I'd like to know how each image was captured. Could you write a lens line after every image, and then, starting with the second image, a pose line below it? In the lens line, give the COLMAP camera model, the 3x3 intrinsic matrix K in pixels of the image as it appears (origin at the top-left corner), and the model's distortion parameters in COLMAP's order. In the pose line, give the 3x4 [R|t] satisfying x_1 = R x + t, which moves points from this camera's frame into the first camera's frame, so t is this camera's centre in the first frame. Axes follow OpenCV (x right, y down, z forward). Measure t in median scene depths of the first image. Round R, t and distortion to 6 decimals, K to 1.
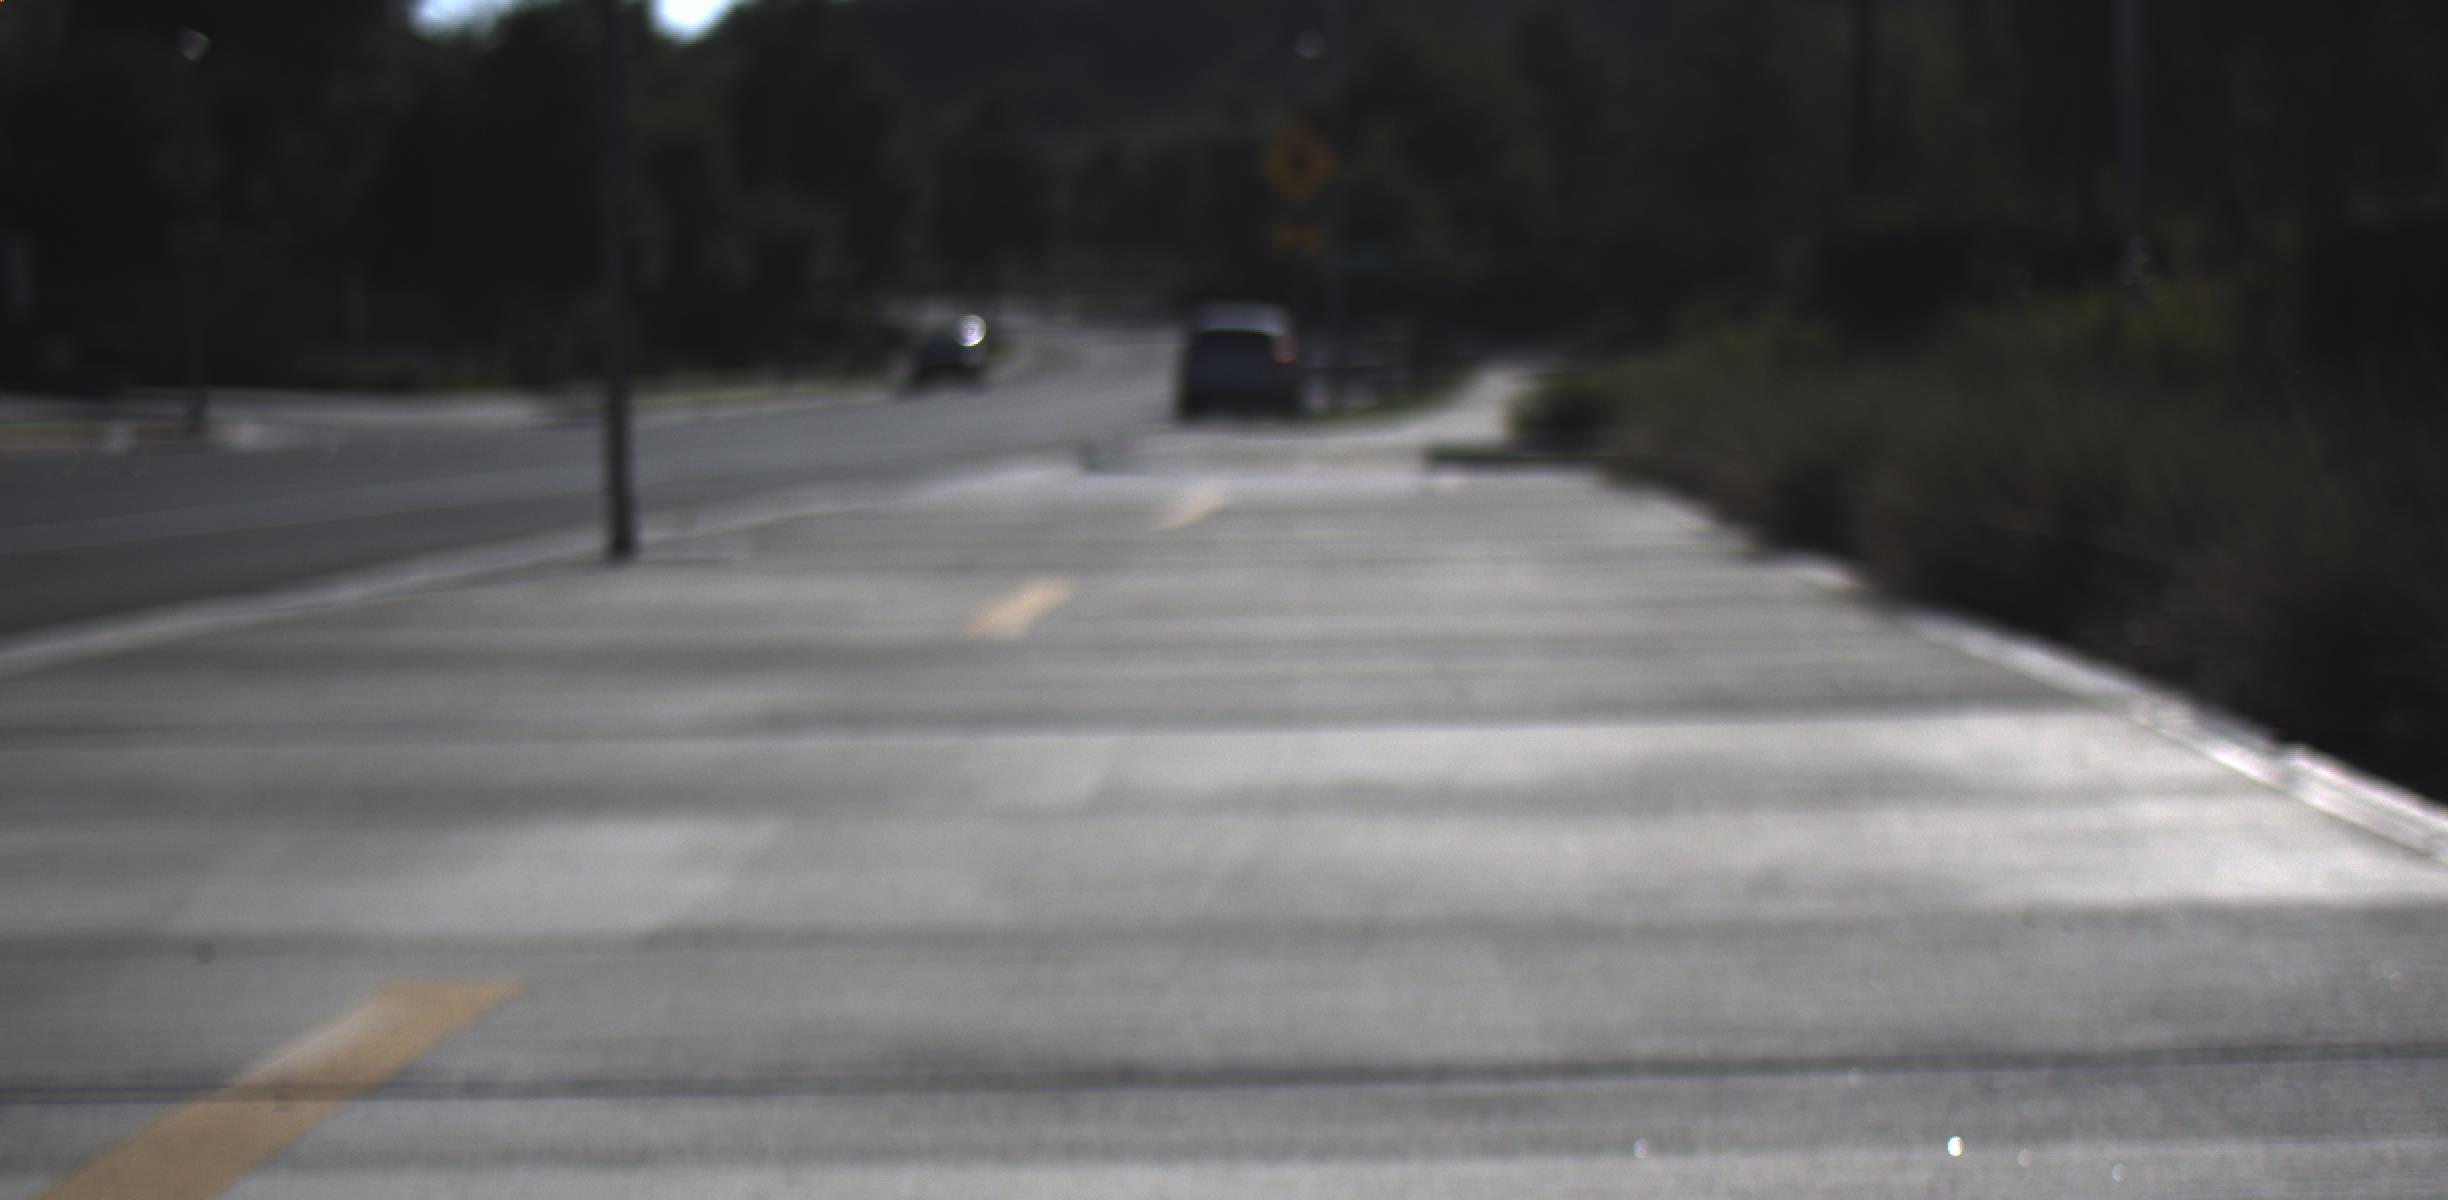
lens RADIAL K [[4853.3, 0, 1224.0], [0, 4853.3, 600.0], [0, 0, 1]] dist [0.035004, 0.334082]
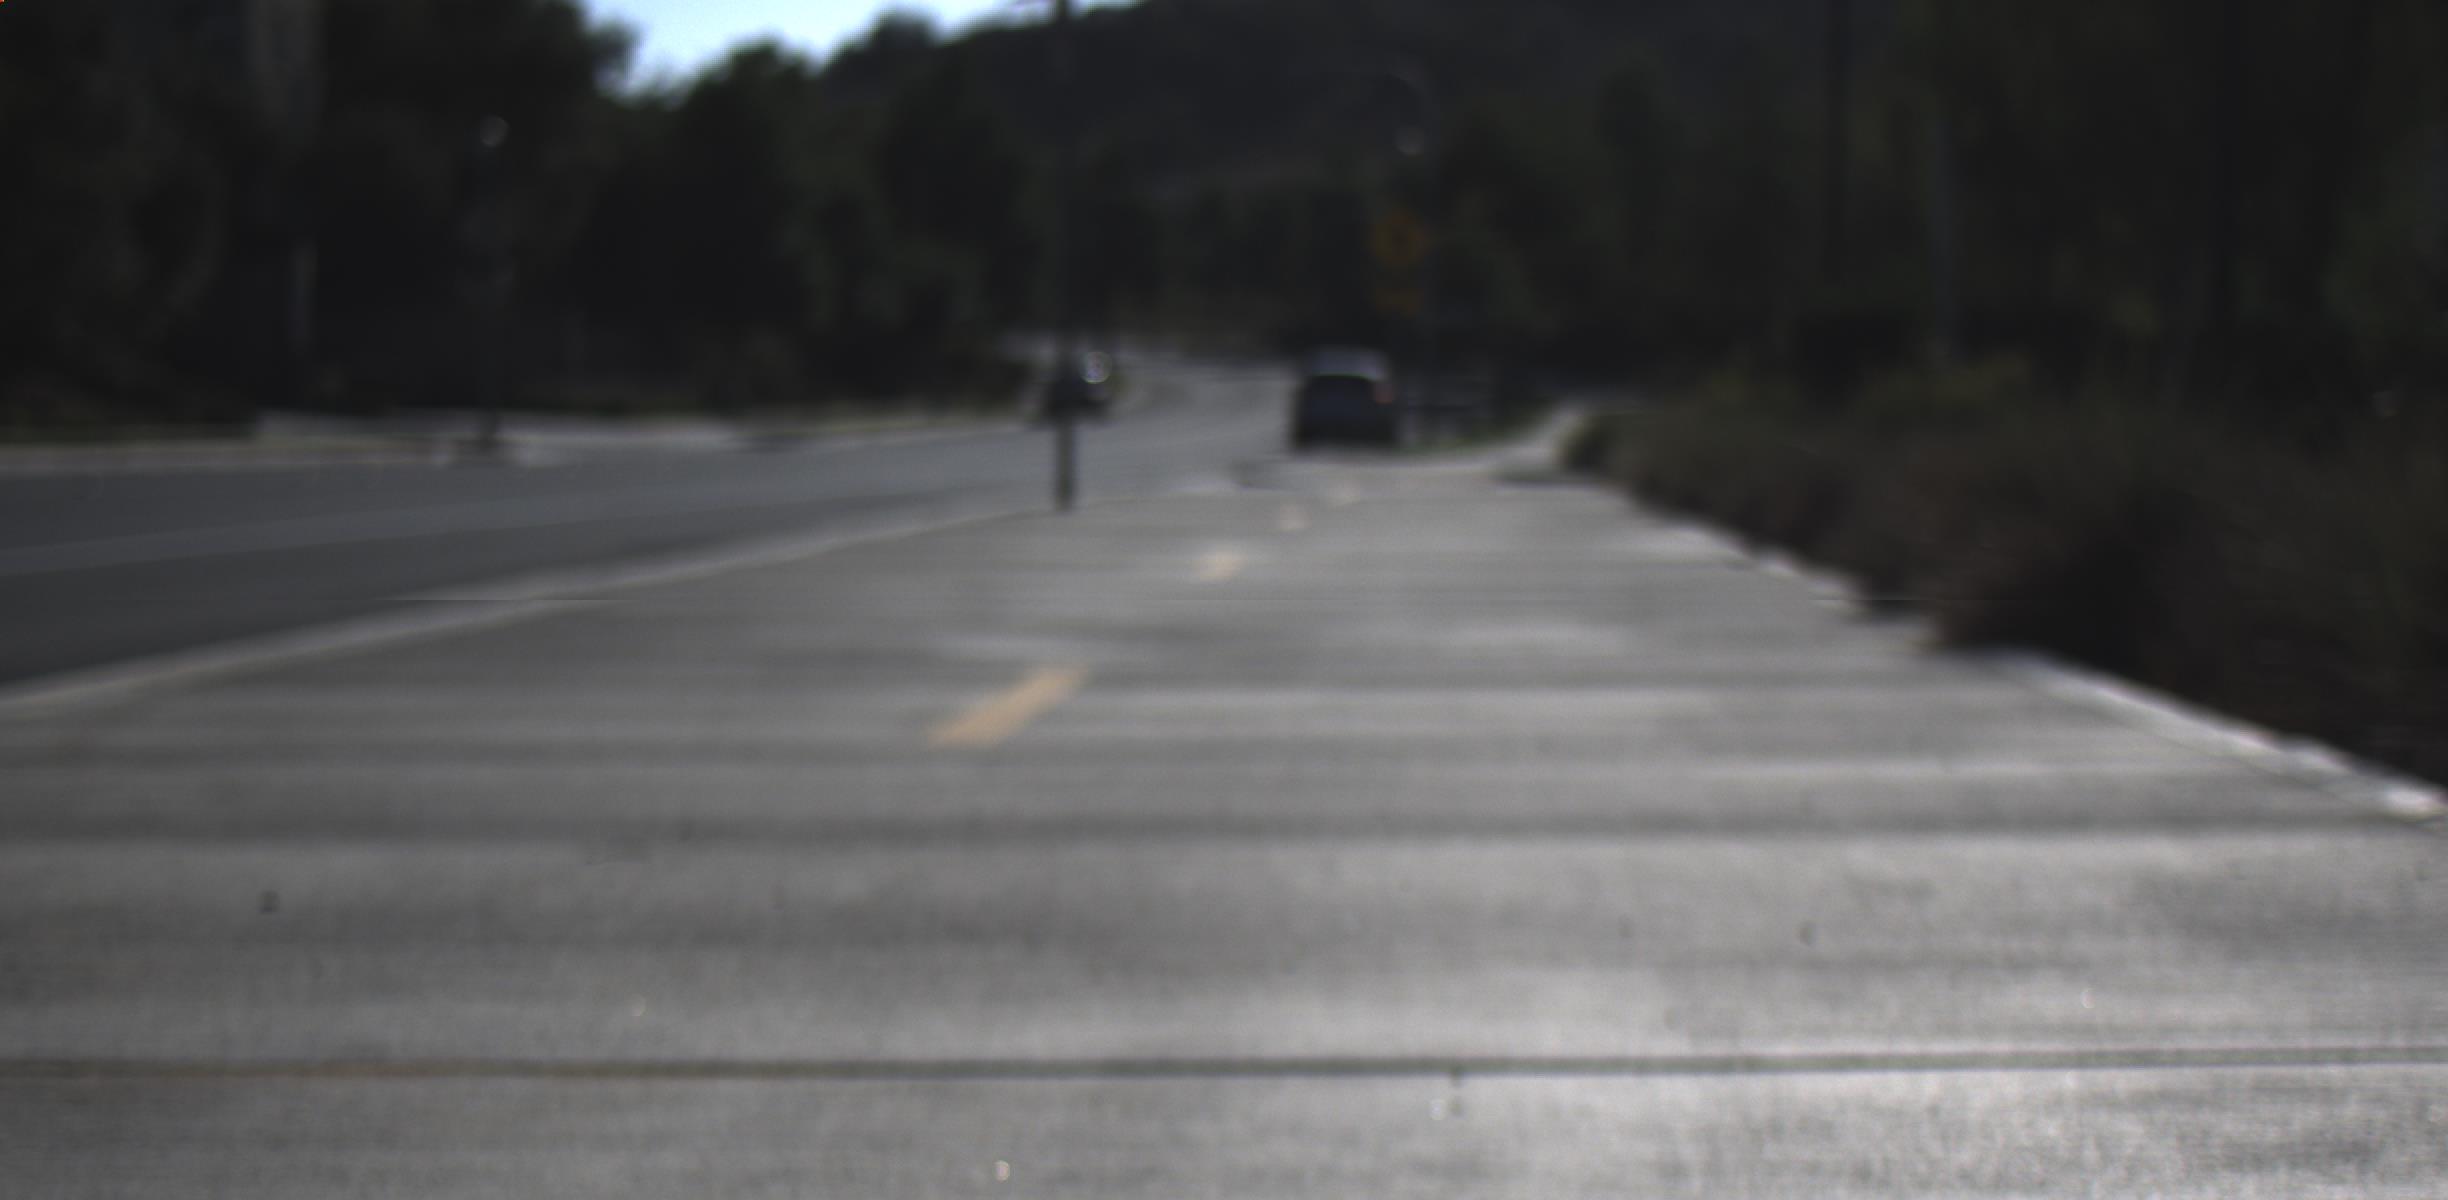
lens RADIAL K [[4853.3, 0, 1224.0], [0, 4853.3, 600.0], [0, 0, 1]] dist [0.035004, 0.334082]
pose [[0.999765, 0.012074, -0.018016, -0.003802], [-0.012198, 0.999902, -0.006824, 0.006450], [0.017932, 0.007042, 0.999814, -0.149836]]
